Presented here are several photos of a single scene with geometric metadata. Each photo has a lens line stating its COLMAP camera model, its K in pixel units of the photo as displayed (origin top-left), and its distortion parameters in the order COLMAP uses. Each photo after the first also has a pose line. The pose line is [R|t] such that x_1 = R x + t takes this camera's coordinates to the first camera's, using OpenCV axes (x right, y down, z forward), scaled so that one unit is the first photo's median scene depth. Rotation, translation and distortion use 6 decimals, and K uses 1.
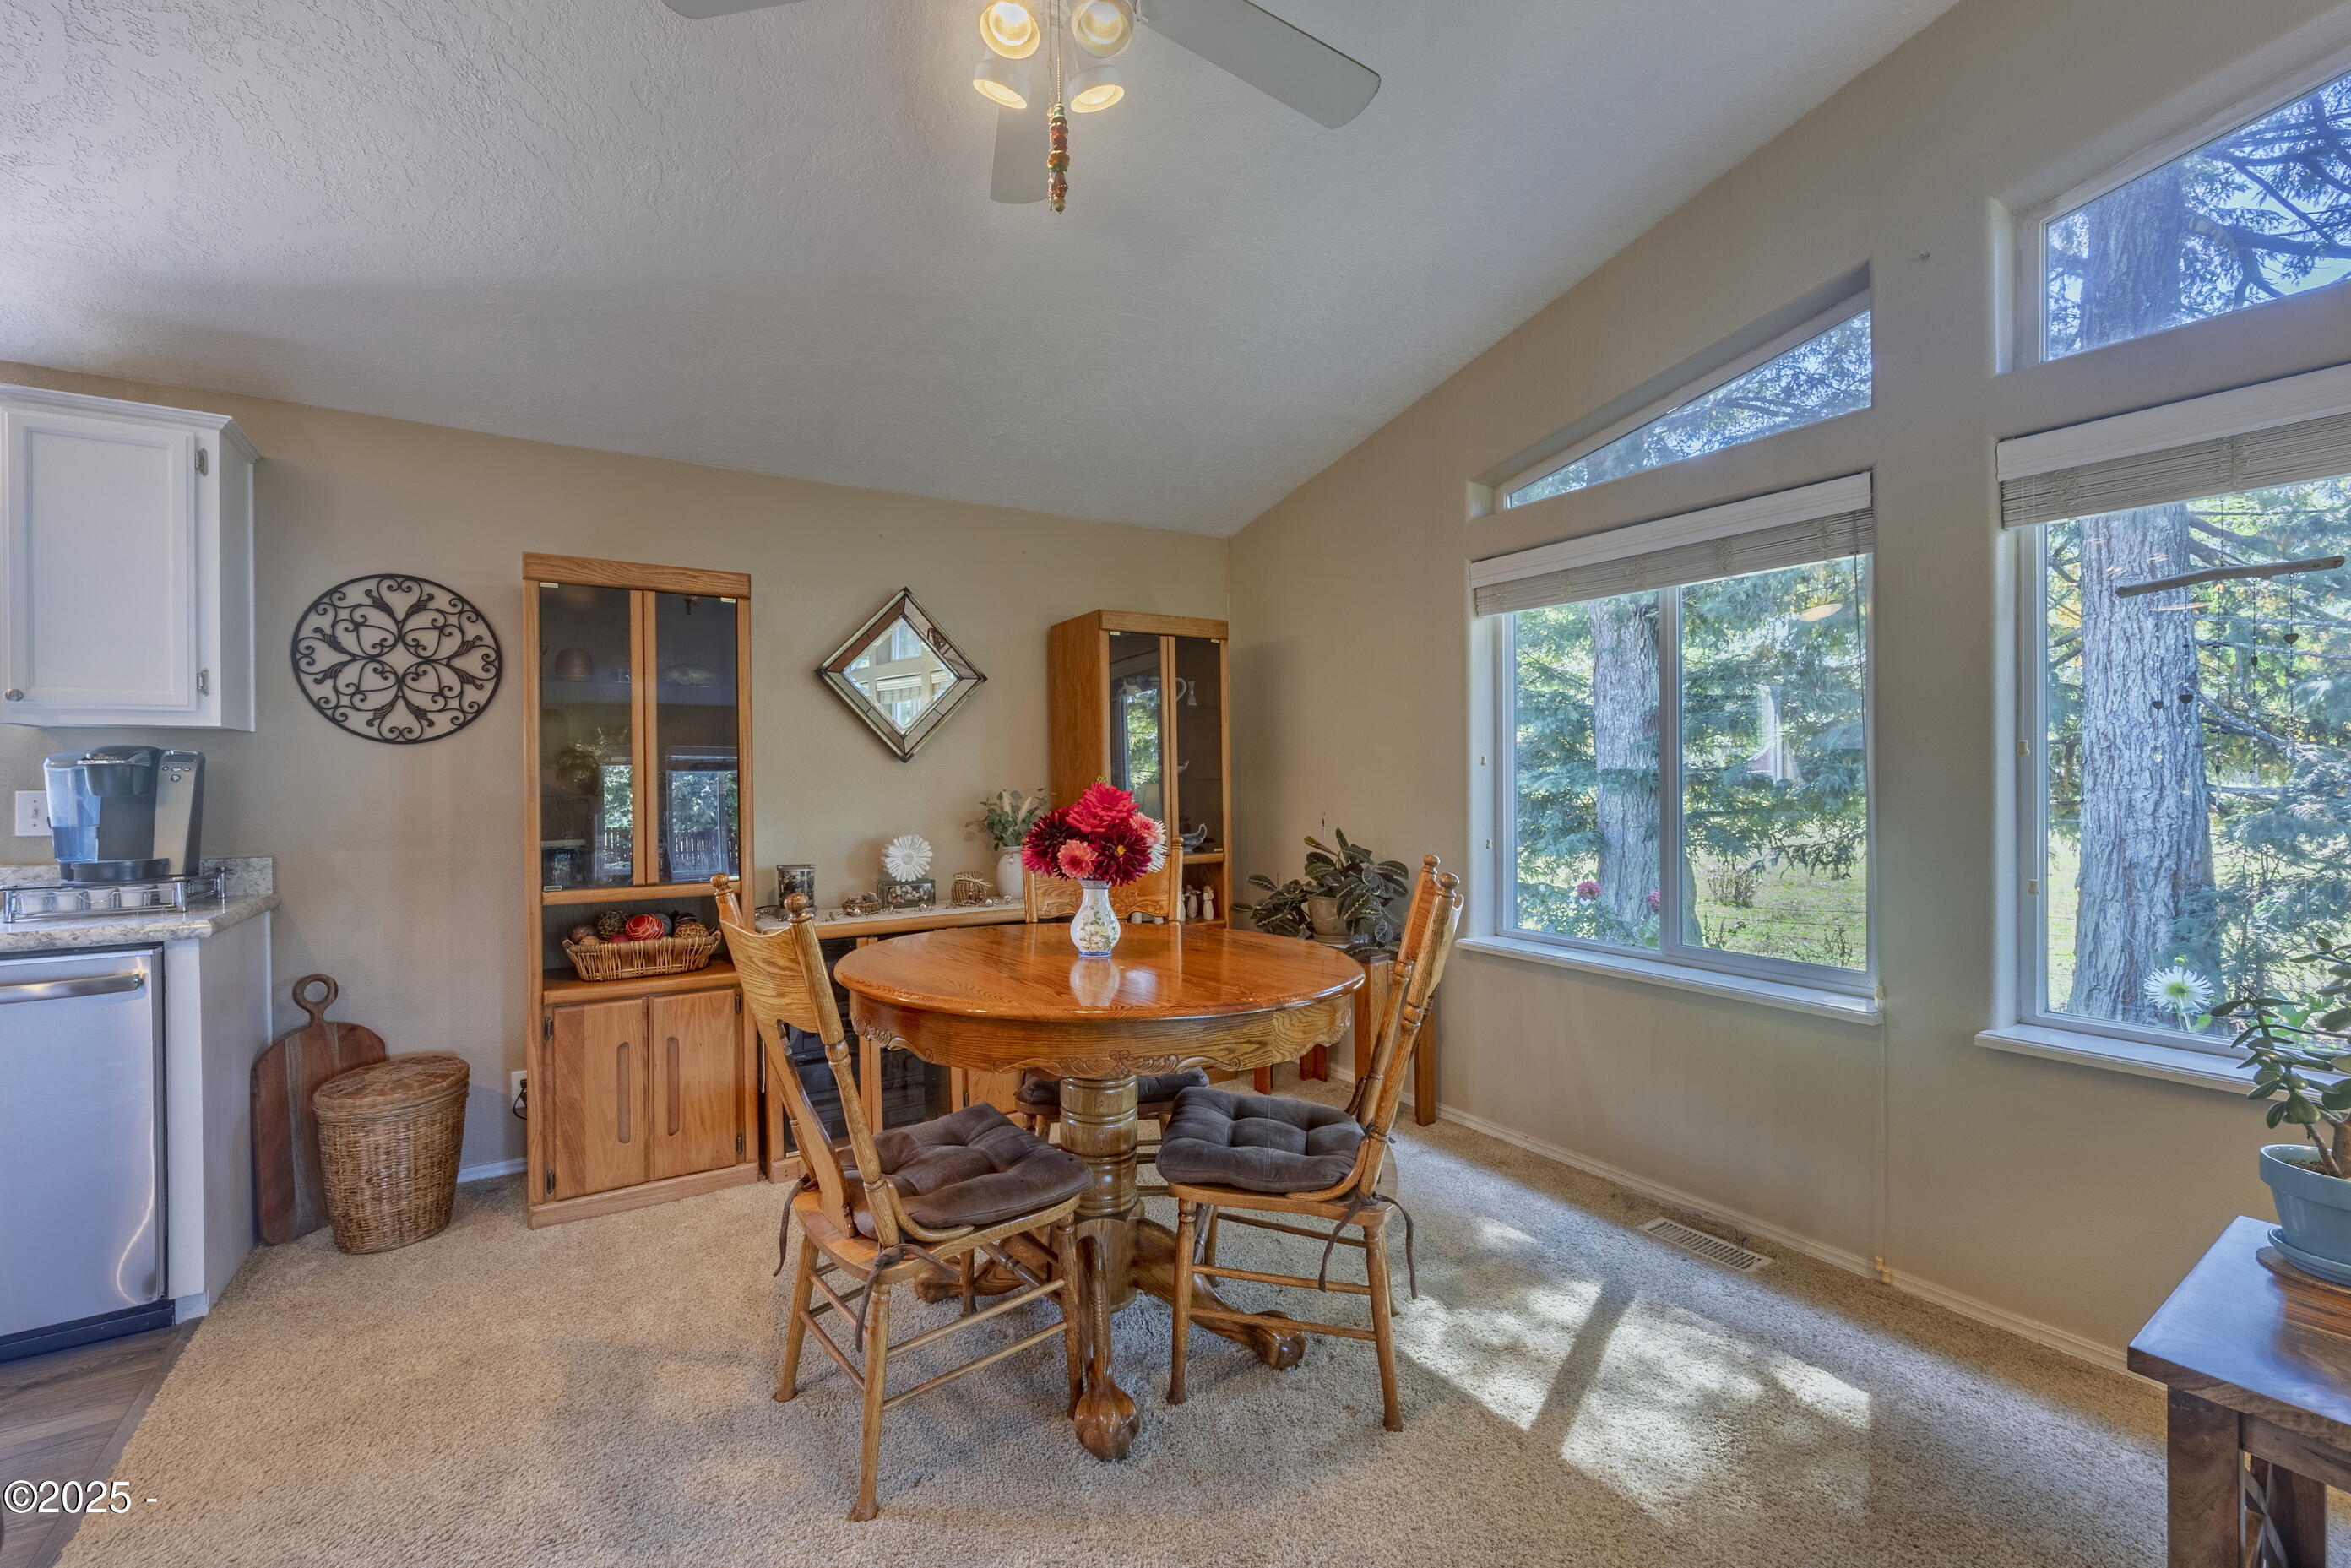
lens RADIAL K [[929.1, 0, 1147.7], [0, 929.1, 780.0], [0, 0, 1]] dist [-0.002906, -0.000610]
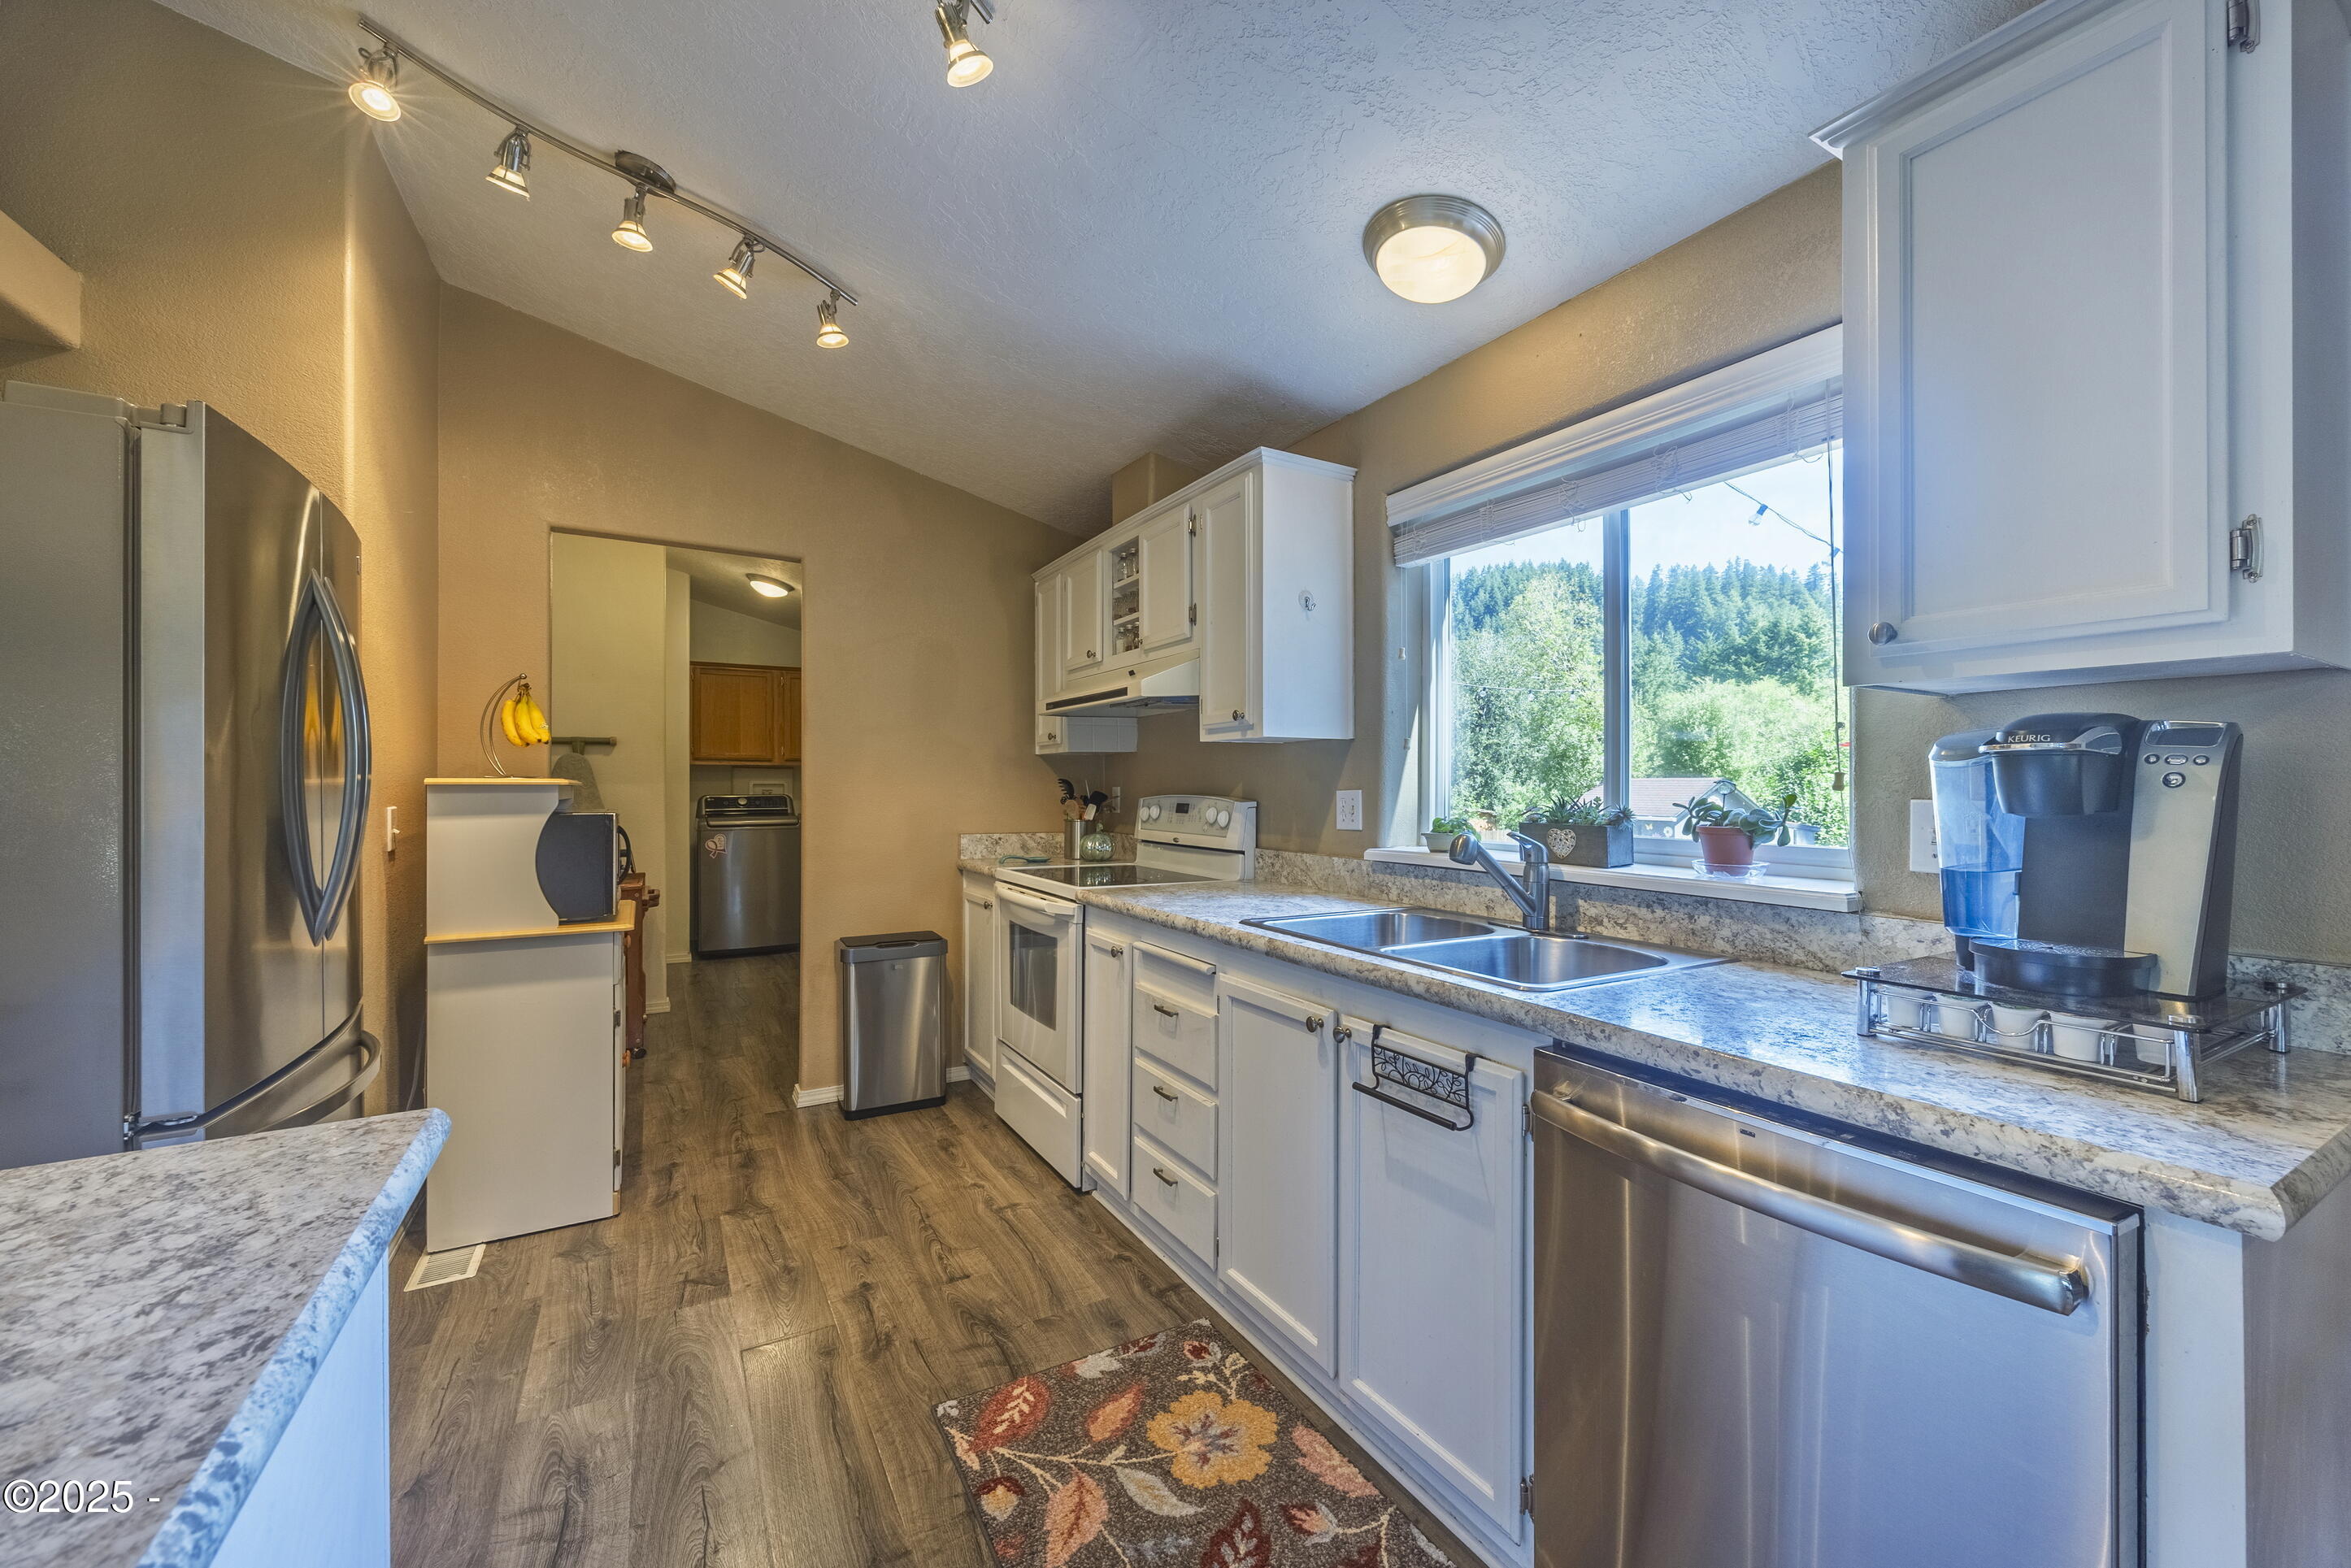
lens RADIAL K [[929.1, 0, 1147.7], [0, 929.1, 780.0], [0, 0, 1]] dist [-0.002906, -0.000610]
pose [[-0.072513, 0.003430, -0.997362, -0.592586], [-0.004243, 0.999984, 0.003748, -0.001738], [0.997358, 0.004504, -0.072497, 0.559920]]
